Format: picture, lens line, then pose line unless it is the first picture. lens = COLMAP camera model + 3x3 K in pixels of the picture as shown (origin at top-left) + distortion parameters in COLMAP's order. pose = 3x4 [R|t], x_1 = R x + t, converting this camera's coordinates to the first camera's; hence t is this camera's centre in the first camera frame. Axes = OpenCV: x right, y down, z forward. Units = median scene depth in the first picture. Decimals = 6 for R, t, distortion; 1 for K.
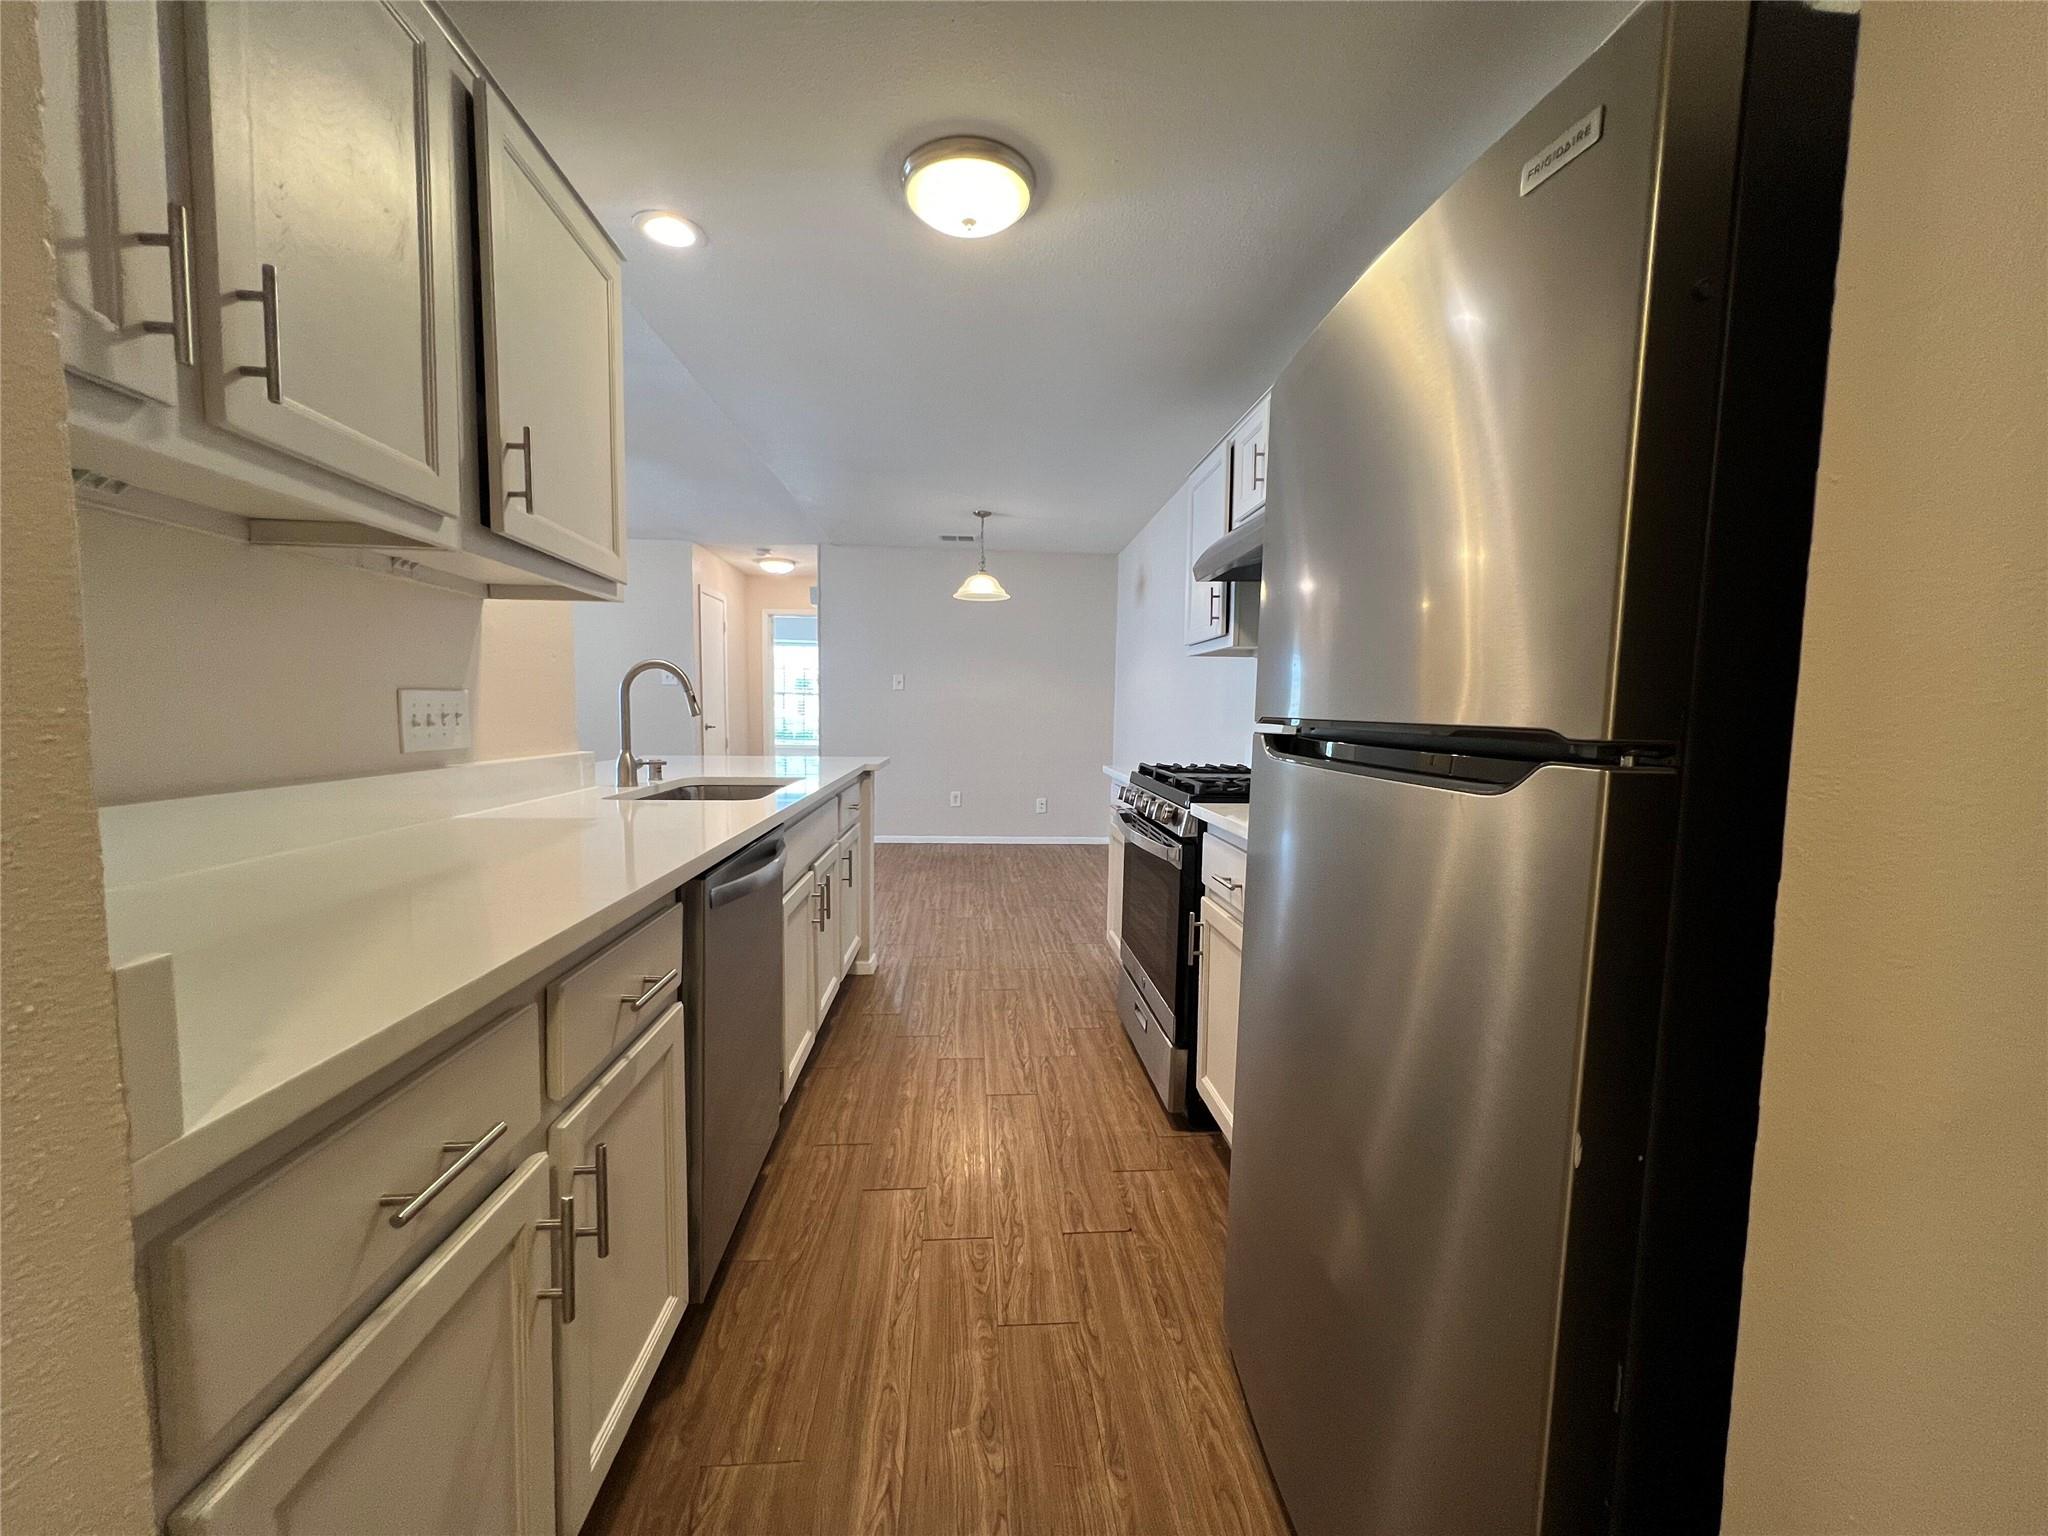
lens RADIAL K [[817.3, 0, 1029.8], [0, 817.3, 774.8], [0, 0, 1]] dist [-0.001567, 0.000496]
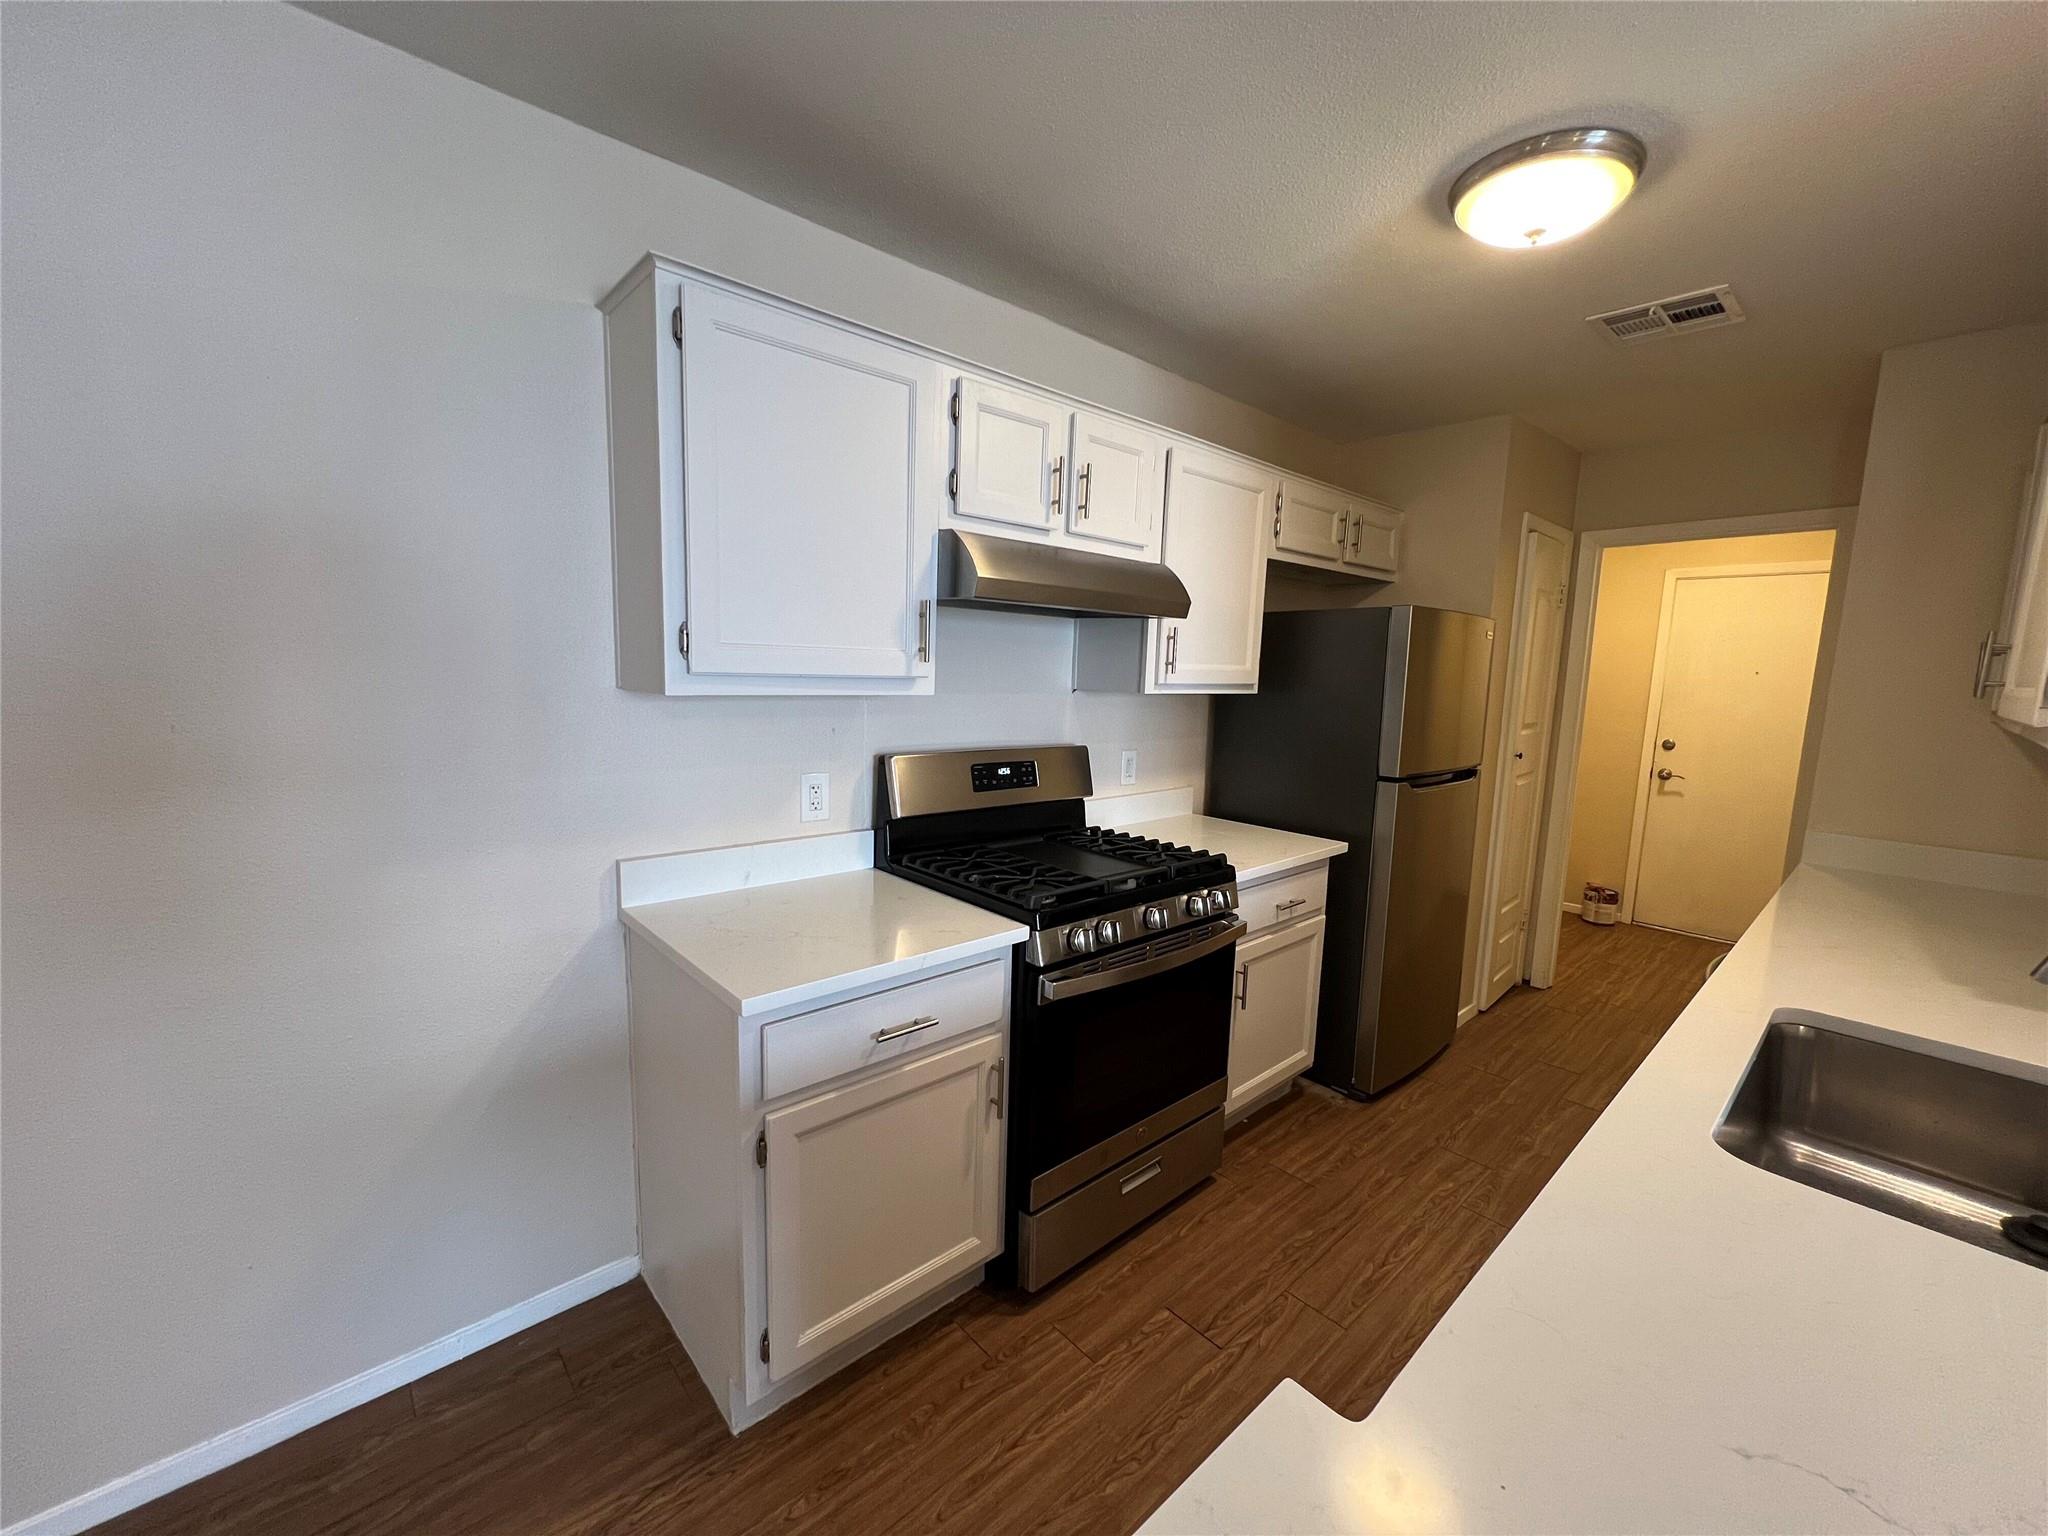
lens RADIAL K [[817.3, 0, 1030.4], [0, 817.3, 776.4], [0, 0, 1]] dist [-0.001567, 0.000496]
pose [[-0.612259, -0.143631, 0.777502, -0.369452], [0.023283, 0.979660, 0.199311, -0.254561], [-0.790314, 0.140133, -0.596461, 1.532423]]
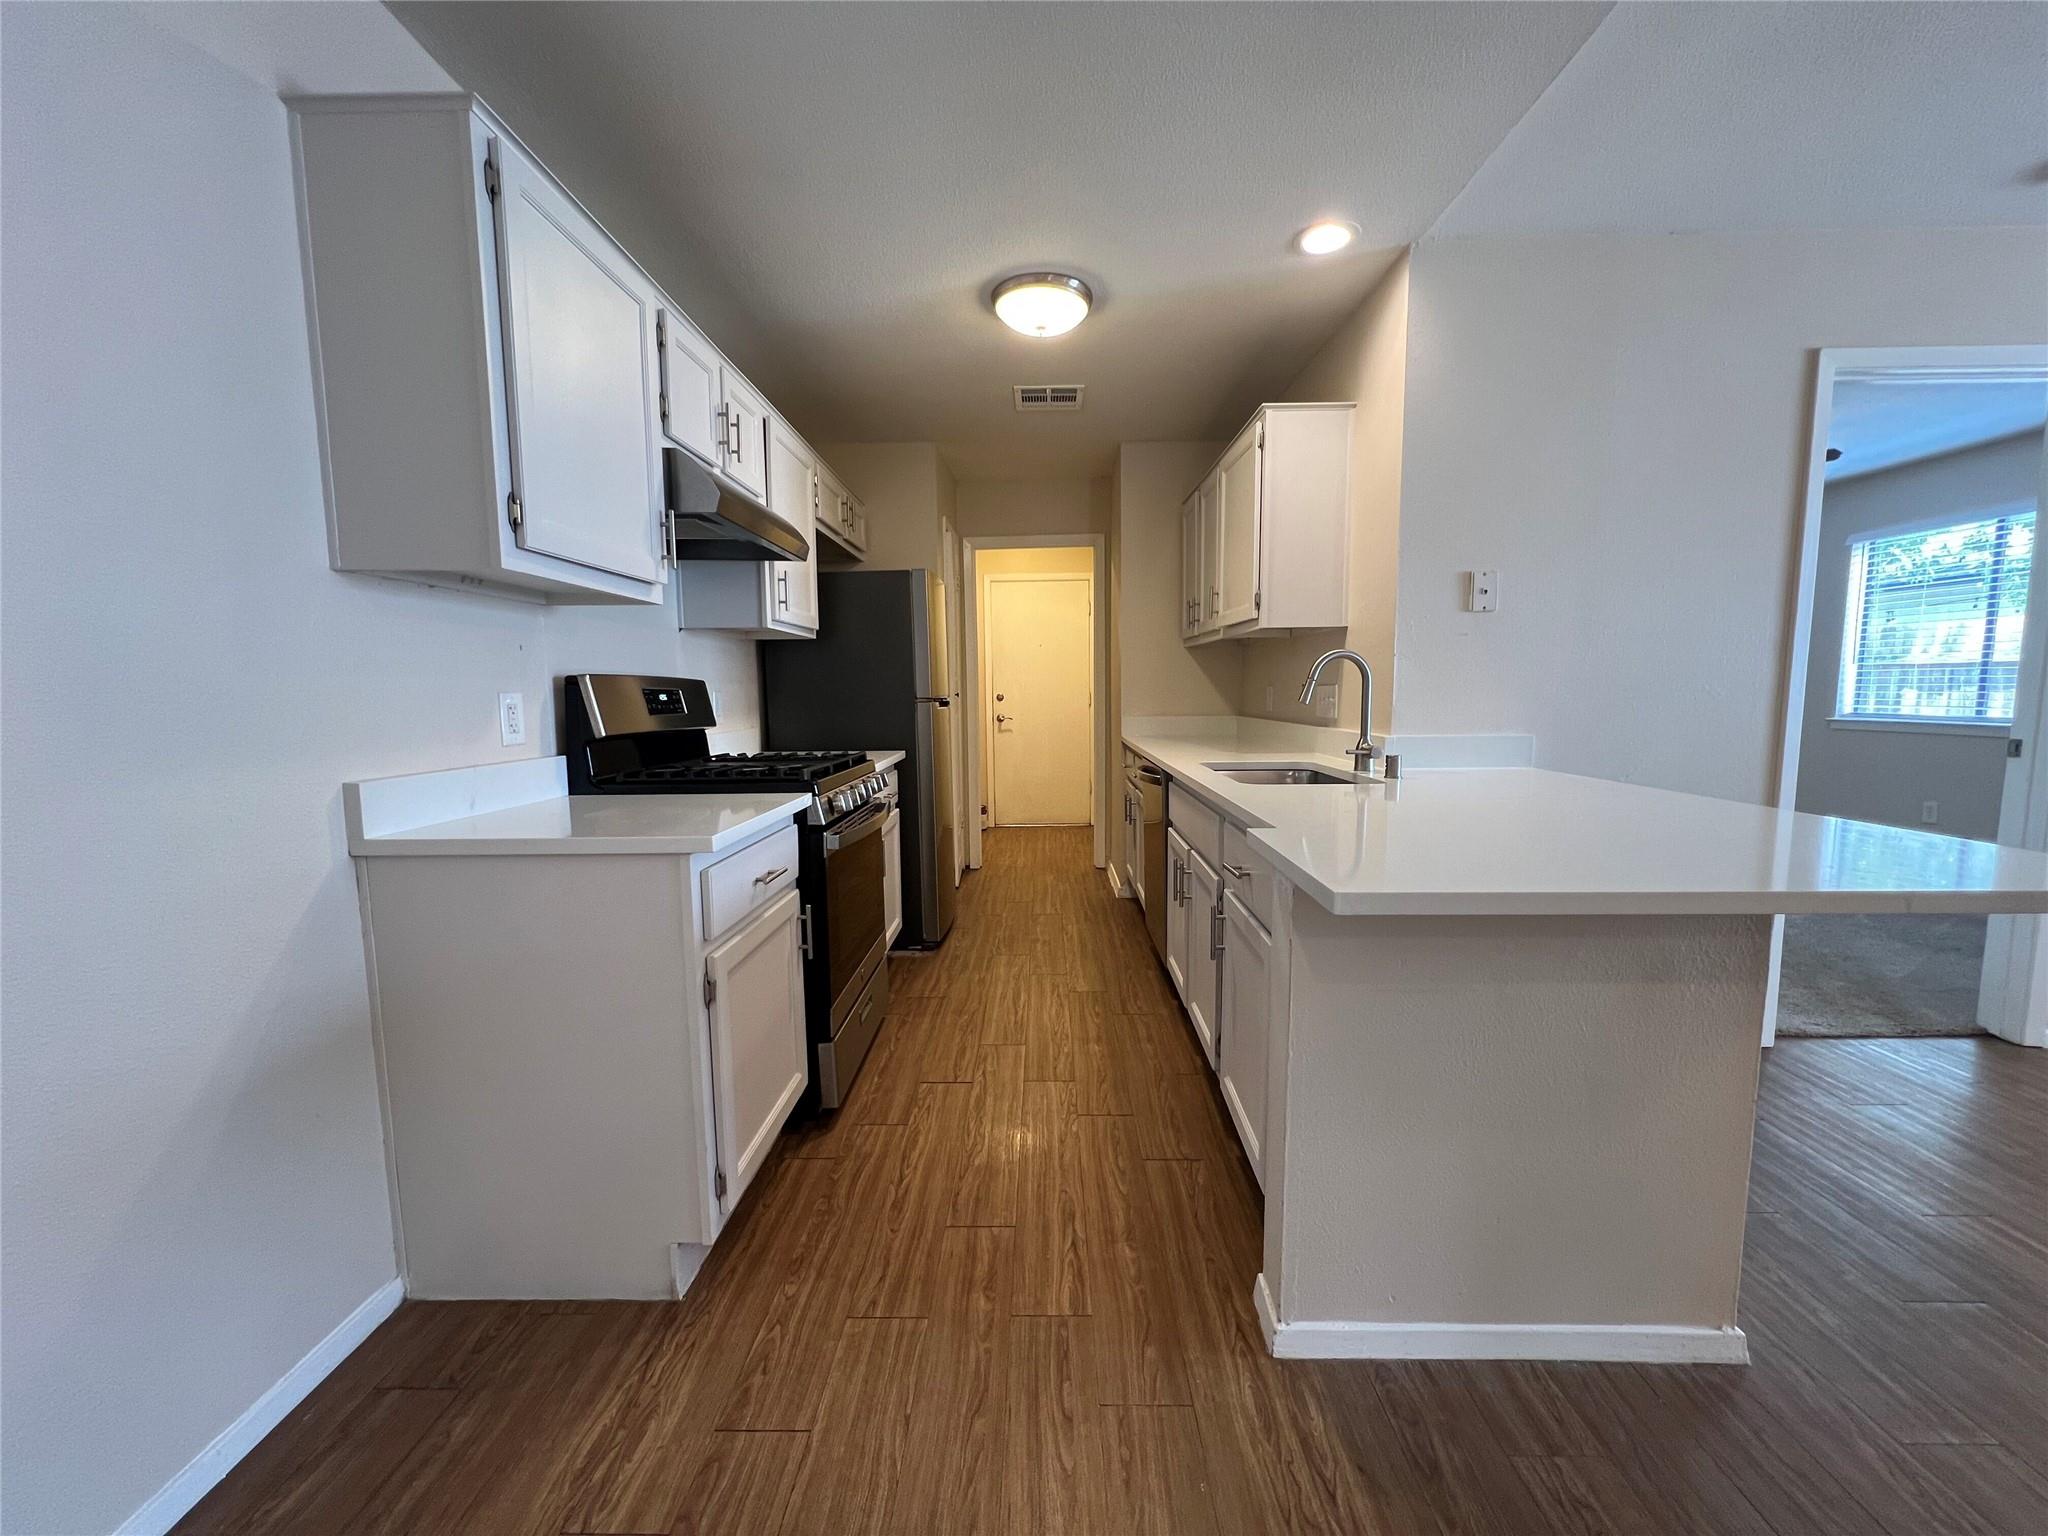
lens RADIAL K [[817.3, 0, 1028.4], [0, 817.3, 778.8], [0, 0, 1]] dist [-0.001567, 0.000496]
pose [[-0.995452, -0.016142, 0.093891, -0.147746], [0.001943, 0.981897, 0.189407, -0.163318], [-0.095248, 0.188727, -0.977399, 1.916912]]
